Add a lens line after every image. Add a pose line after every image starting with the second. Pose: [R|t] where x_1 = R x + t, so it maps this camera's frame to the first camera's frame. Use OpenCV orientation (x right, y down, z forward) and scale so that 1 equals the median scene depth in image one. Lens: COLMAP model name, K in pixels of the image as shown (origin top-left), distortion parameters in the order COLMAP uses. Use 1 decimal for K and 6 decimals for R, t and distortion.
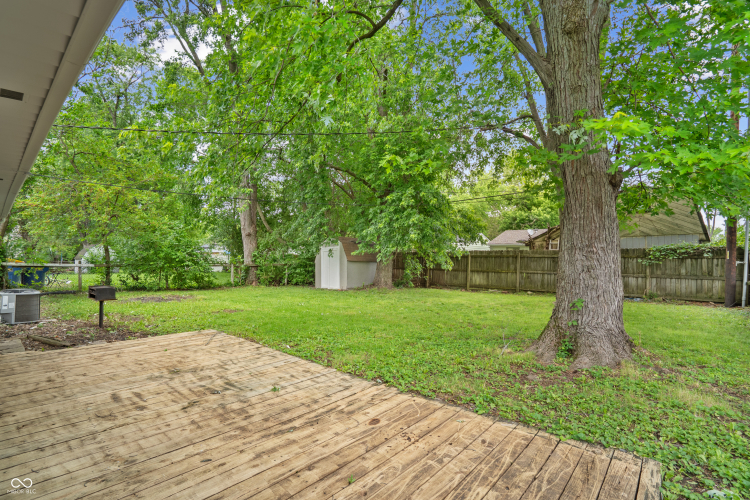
lens RADIAL K [[351.4, 0, 386.1], [0, 351.4, 251.8], [0, 0, 1]] dist [-0.039637, 0.018805]
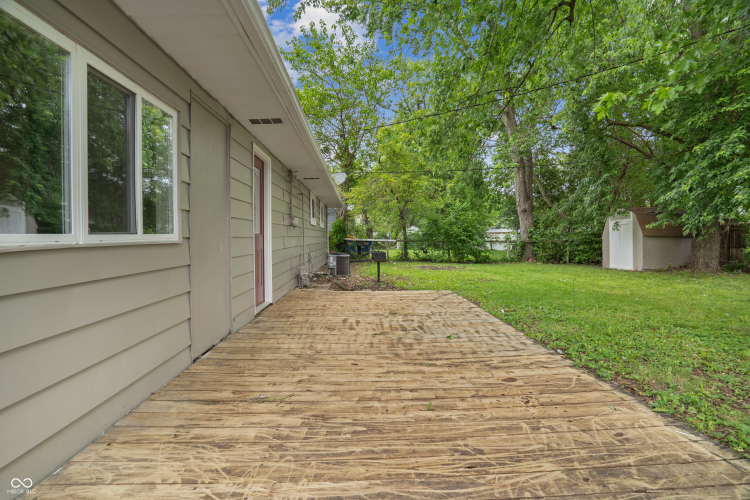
lens RADIAL K [[351.4, 0, 386.1], [0, 351.4, 251.8], [0, 0, 1]] dist [-0.039637, 0.018805]
pose [[0.727566, 0.020687, -0.685726, 0.303402], [0.025227, 0.998063, 0.056875, 0.064692], [0.685574, -0.058679, 0.725634, 0.086492]]
